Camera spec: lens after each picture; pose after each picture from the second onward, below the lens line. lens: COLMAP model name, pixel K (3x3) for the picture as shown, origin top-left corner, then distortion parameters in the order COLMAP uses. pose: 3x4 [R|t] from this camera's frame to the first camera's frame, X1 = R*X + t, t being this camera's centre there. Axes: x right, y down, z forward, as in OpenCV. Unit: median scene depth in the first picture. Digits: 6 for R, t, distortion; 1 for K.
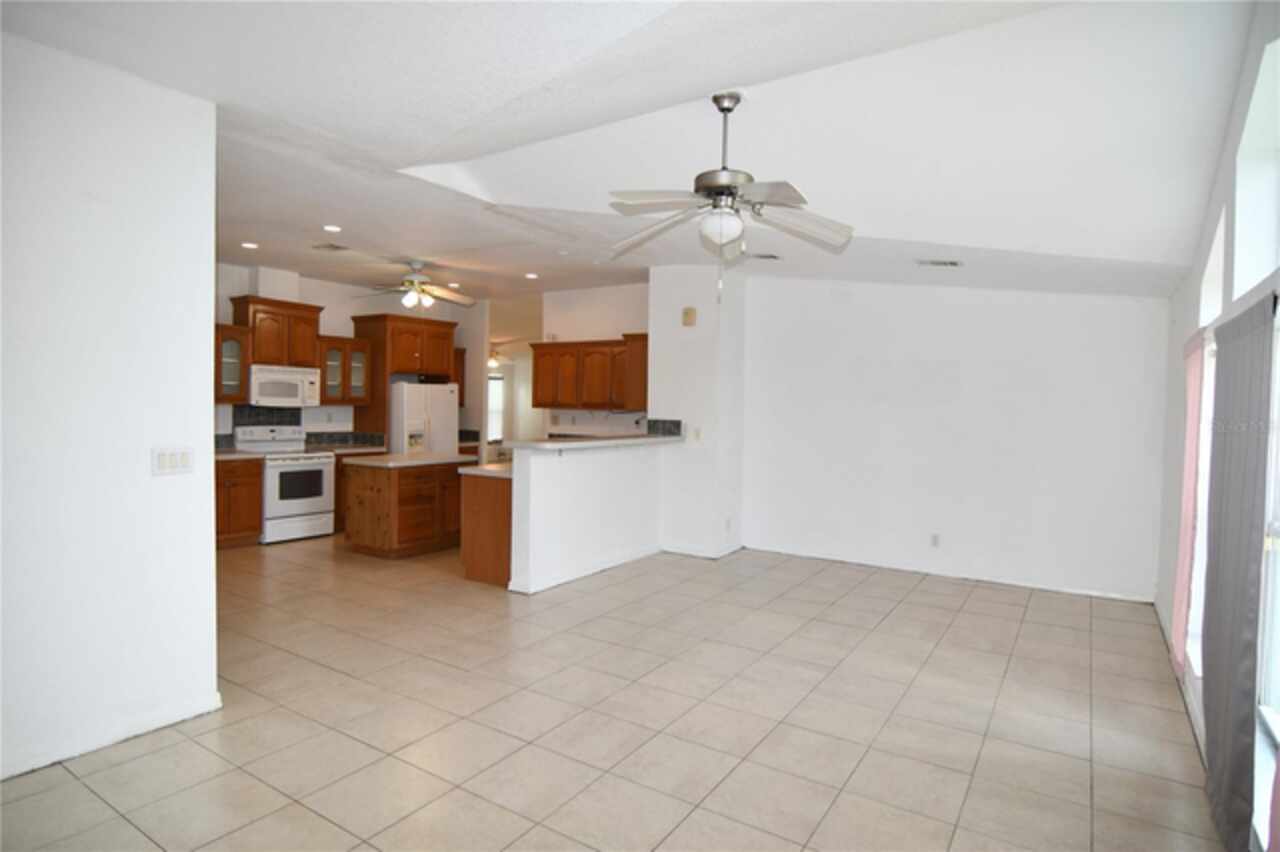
lens RADIAL K [[690.9, 0, 640.0], [0, 690.9, 426.0], [0, 0, 1]] dist [-0.016503, -0.000339]
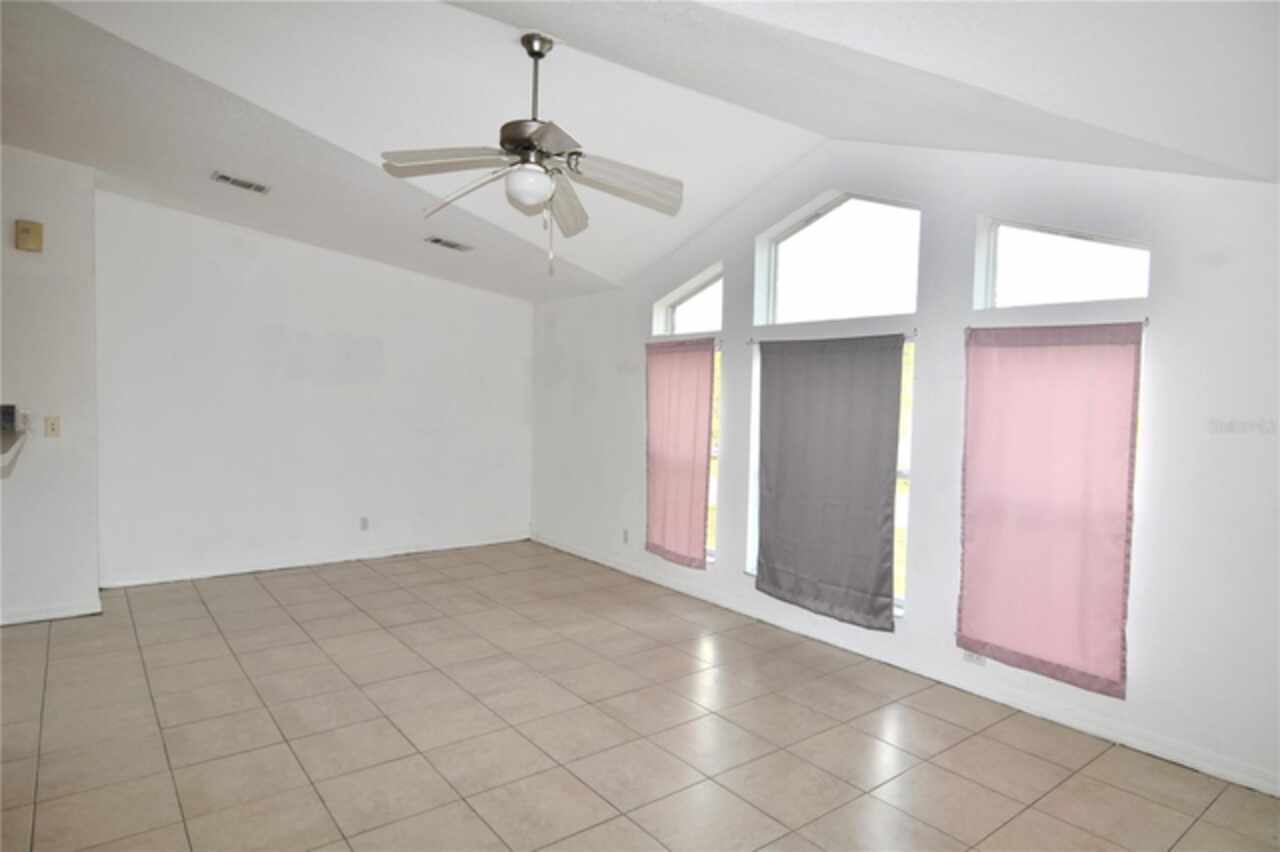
lens RADIAL K [[728.3, 0, 640.0], [0, 728.3, 426.0], [0, 0, 1]] dist [-0.000837, 0.000970]
pose [[0.331239, -0.053123, 0.942050, -0.324313], [0.017024, 0.998588, 0.050326, -0.011738], [-0.943393, -0.000632, 0.331676, 0.248946]]
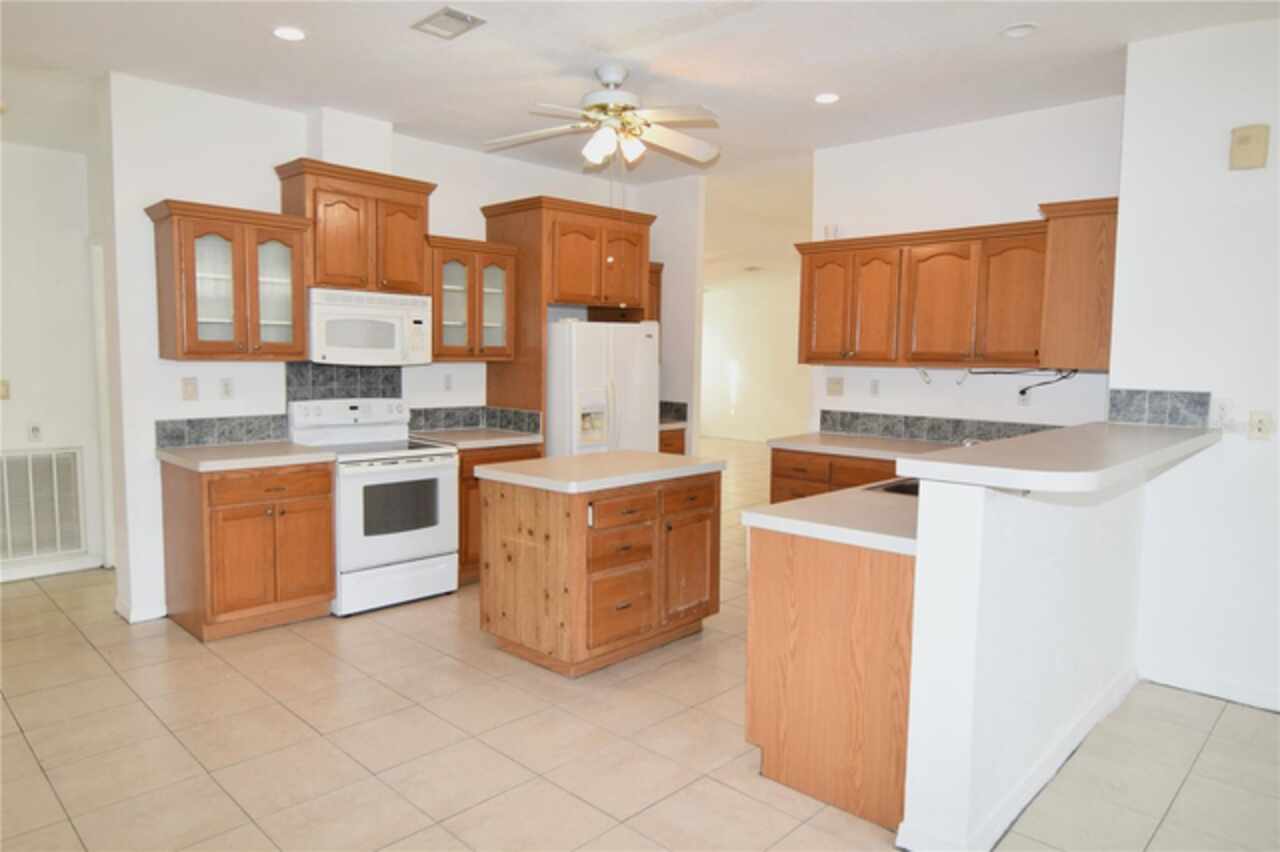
lens RADIAL K [[813.8, 0, 640.0], [0, 813.8, 426.0], [0, 0, 1]] dist [-0.006276, -0.000912]
pose [[0.981877, 0.008137, -0.189347, -0.177634], [0.002053, 0.998562, 0.053561, -0.013371], [0.189510, -0.052979, 0.980448, 0.390759]]
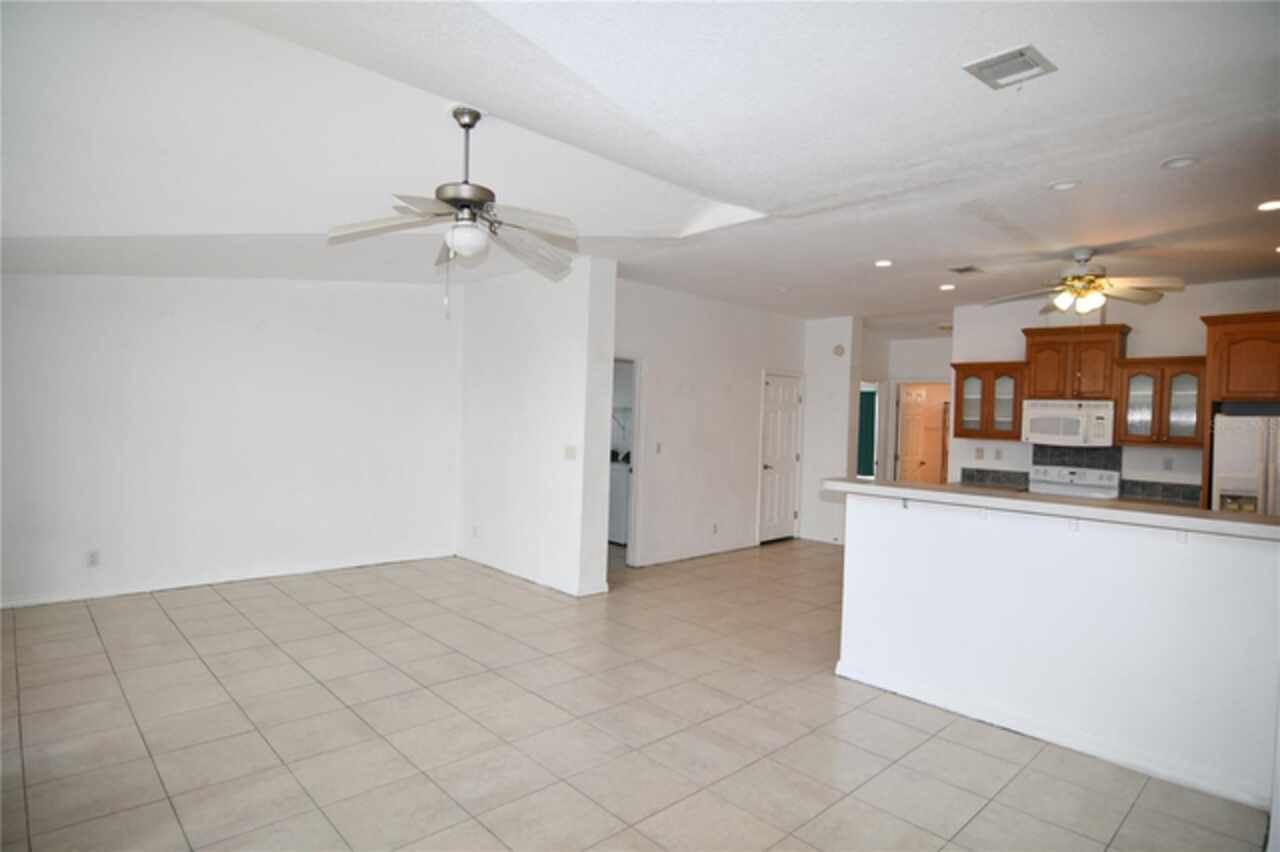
lens RADIAL K [[690.9, 0, 640.0], [0, 690.9, 426.0], [0, 0, 1]] dist [-0.016503, -0.000339]
pose [[-0.238561, -0.018414, -0.970953, 0.460511], [-0.068515, 0.997648, -0.002086, -0.013572], [0.968707, 0.066027, -0.239262, 0.670608]]
